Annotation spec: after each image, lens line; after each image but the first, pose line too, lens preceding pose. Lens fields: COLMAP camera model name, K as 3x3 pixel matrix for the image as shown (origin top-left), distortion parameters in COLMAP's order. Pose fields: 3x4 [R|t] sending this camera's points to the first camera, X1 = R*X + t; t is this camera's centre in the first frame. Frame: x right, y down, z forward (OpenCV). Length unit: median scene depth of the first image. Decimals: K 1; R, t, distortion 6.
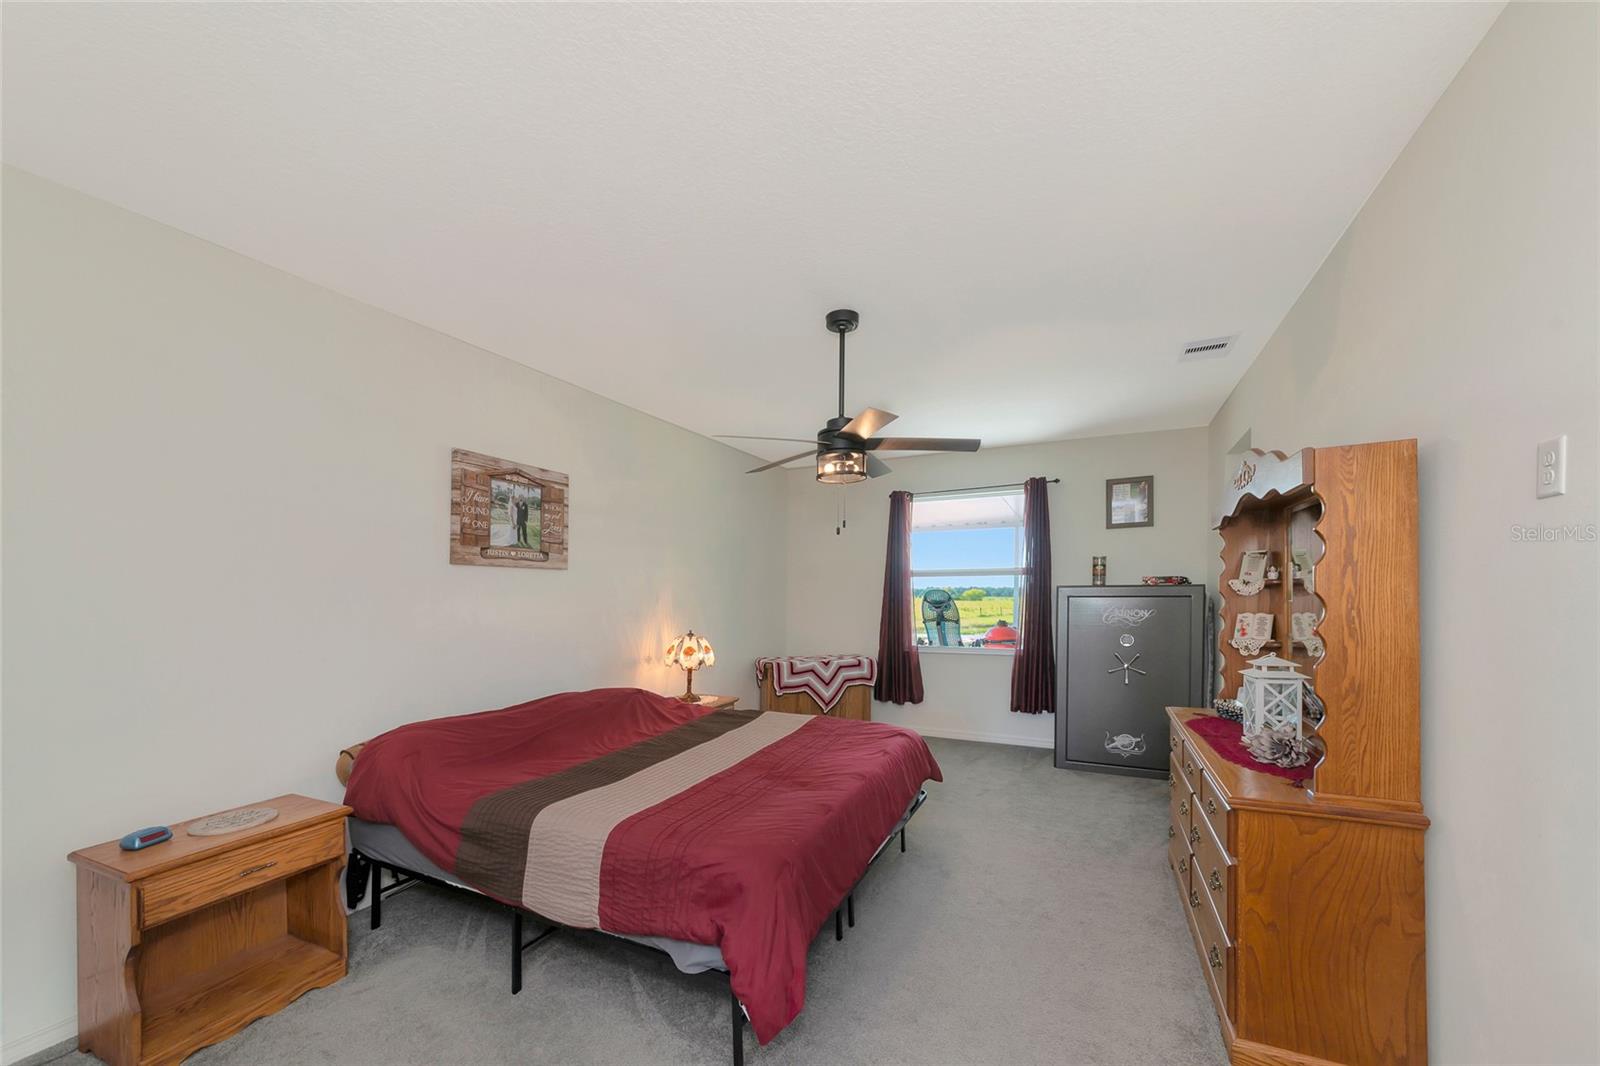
lens RADIAL K [[587.3, 0, 810.3], [0, 587.3, 525.2], [0, 0, 1]] dist [0.003467, -0.000283]
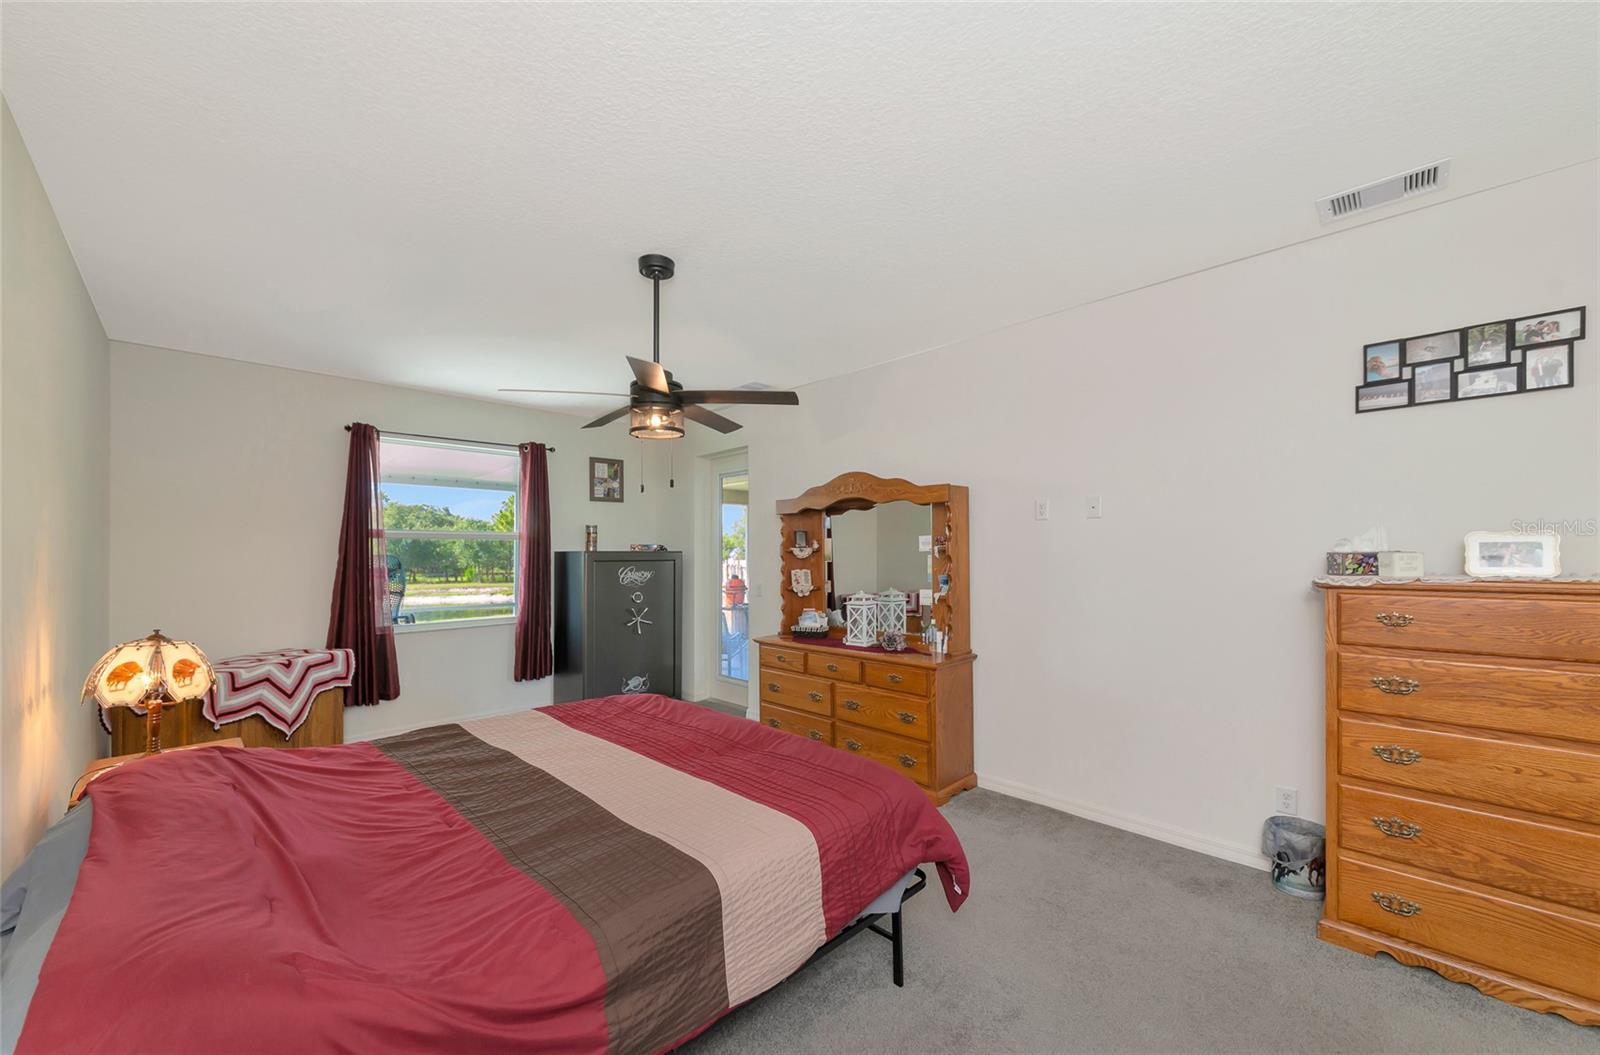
lens RADIAL K [[579.6, 0, 791.5], [0, 579.6, 481.3], [0, 0, 1]] dist [0.001164, -0.000063]
pose [[0.368015, 0.122444, 0.921723, -0.596711], [-0.102519, 0.990591, -0.090660, 0.048613], [-0.924151, -0.061130, 0.377105, 0.370605]]
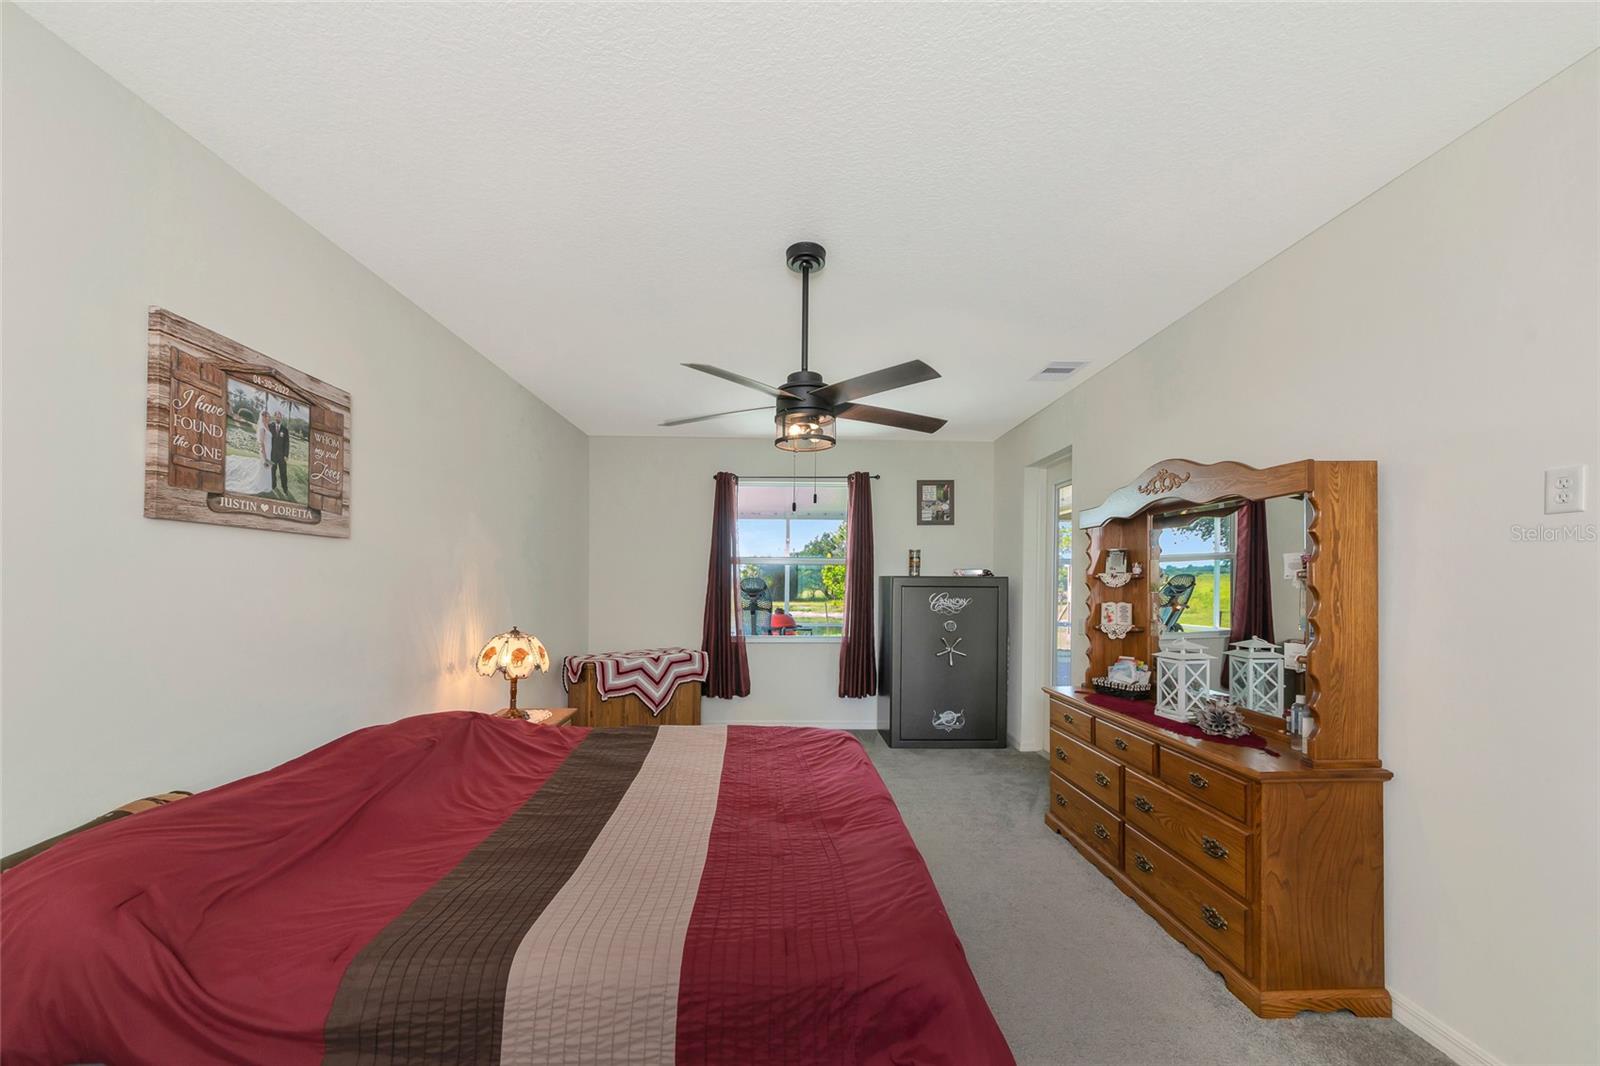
lens RADIAL K [[576.0, 0, 803.8], [0, 576.0, 532.6], [0, 0, 1]] dist [0.000180, -0.000293]
pose [[0.893529, 0.050398, 0.446168, -0.258308], [-0.064459, 0.997786, 0.016383, 0.026890], [-0.444354, -0.043398, 0.894799, 0.213489]]
